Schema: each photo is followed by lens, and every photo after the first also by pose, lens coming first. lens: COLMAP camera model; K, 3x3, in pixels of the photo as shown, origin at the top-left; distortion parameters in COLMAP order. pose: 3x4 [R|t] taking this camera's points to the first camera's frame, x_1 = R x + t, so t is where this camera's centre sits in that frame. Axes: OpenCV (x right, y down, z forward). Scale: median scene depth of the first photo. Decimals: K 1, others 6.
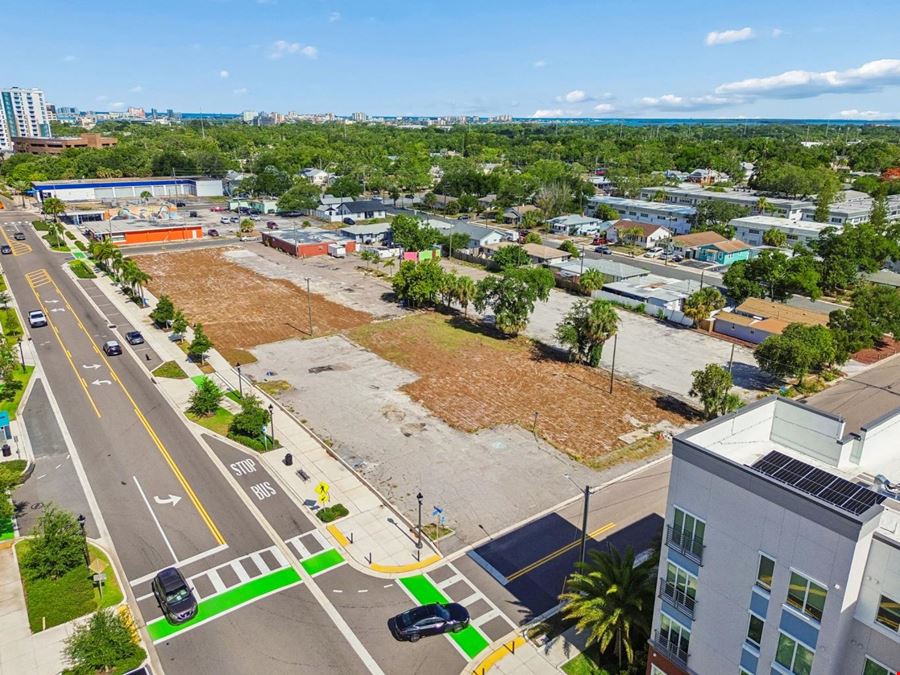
lens RADIAL K [[659.8, 0, 450.0], [0, 659.8, 337.5], [0, 0, 1]] dist [0.061450, -0.054504]
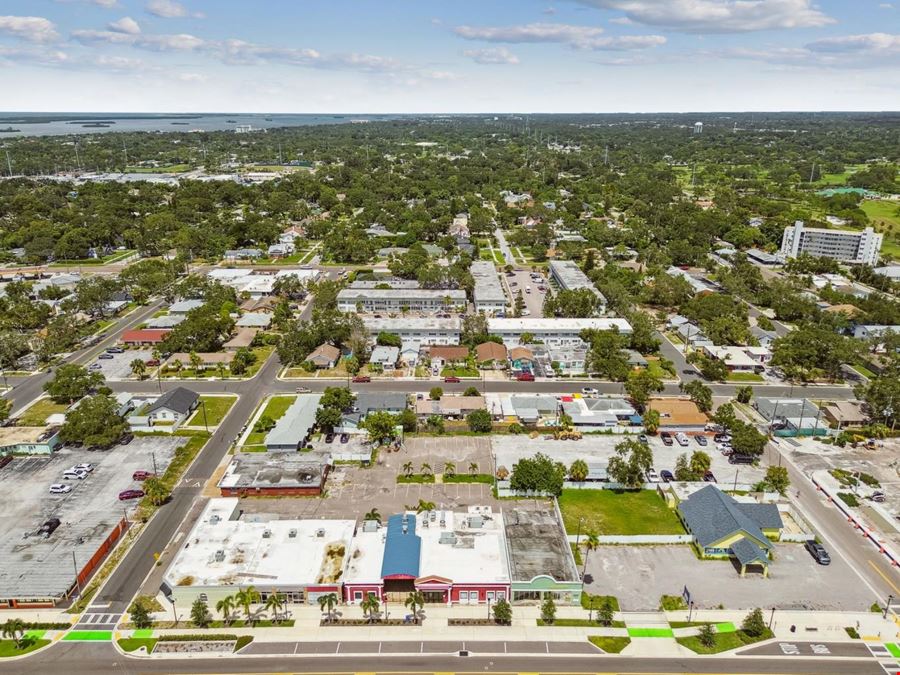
lens RADIAL K [[640.8, 0, 450.0], [0, 640.8, 337.5], [0, 0, 1]] dist [0.074421, -0.062441]
pose [[0.582902, -0.280522, 0.762583, -1.582872], [0.264213, 0.952949, 0.148591, -0.883101], [-0.768385, 0.114870, 0.629594, 0.440040]]
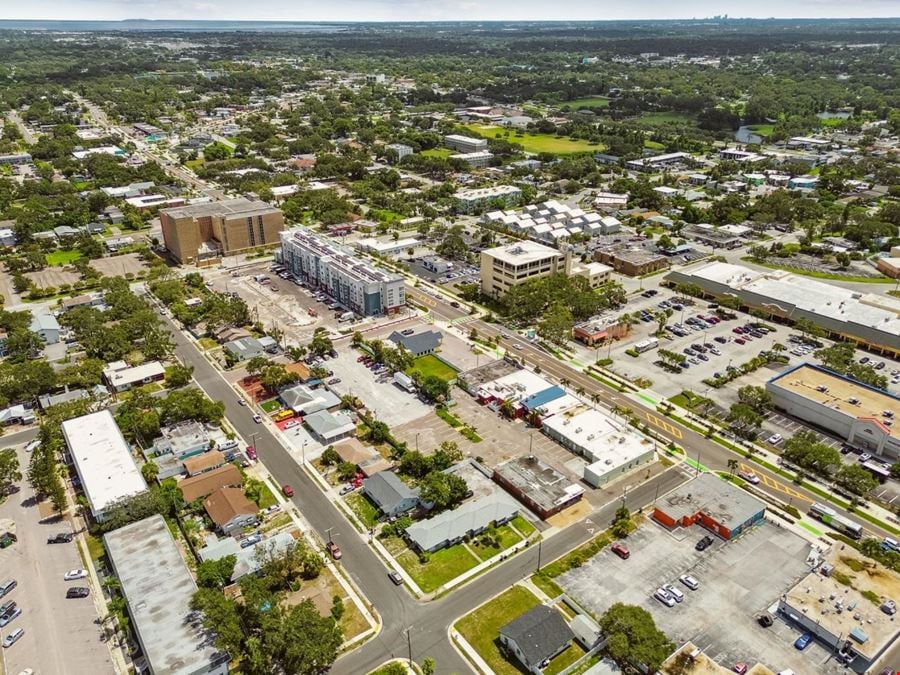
lens RADIAL K [[674.6, 0, 450.5], [0, 674.6, 323.0], [0, 0, 1]] dist [0.080390, -0.078401]
pose [[-0.999983, -0.005626, -0.001394, -0.128363], [-0.005093, 0.738181, 0.674584, -2.528881], [-0.002766, 0.674580, -0.738197, 3.694266]]
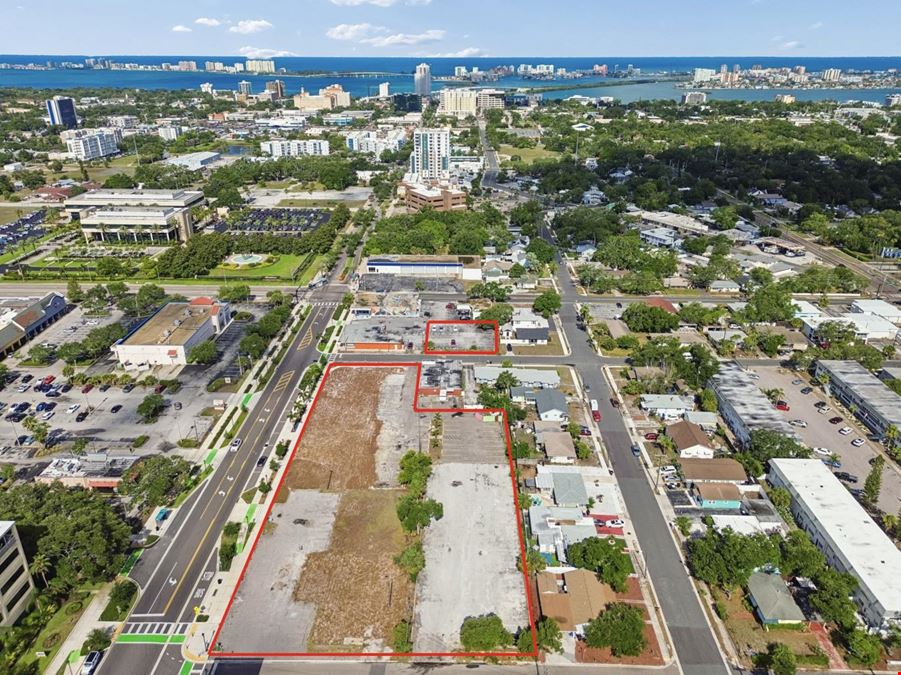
lens RADIAL K [[650.3, 0, 448.9], [0, 650.3, 341.6], [0, 0, 1]] dist [0.066681, -0.061368]
pose [[0.797401, 0.235247, -0.555708, 1.253547], [-0.185400, 0.971850, 0.145376, -0.944305], [0.574264, -0.012895, 0.818569, -0.353085]]
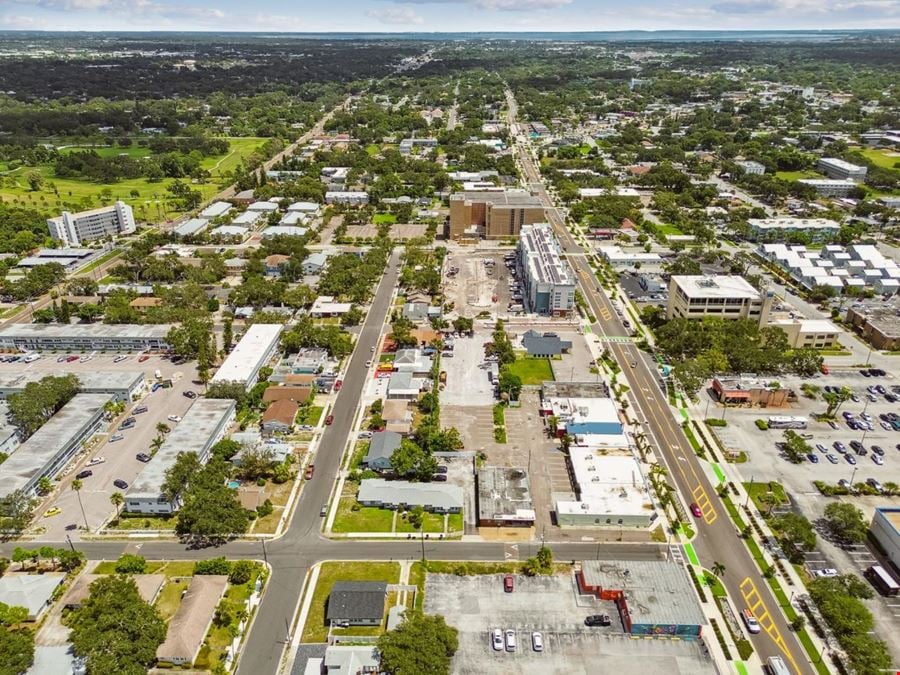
lens RADIAL K [[640.8, 0, 450.0], [0, 640.8, 337.5], [0, 0, 1]] dist [0.074421, -0.062441]
pose [[-0.797807, -0.265196, 0.541456, -1.479979], [0.184469, 0.747630, 0.637981, -2.387855], [-0.573999, 0.608868, -0.547544, 3.290011]]
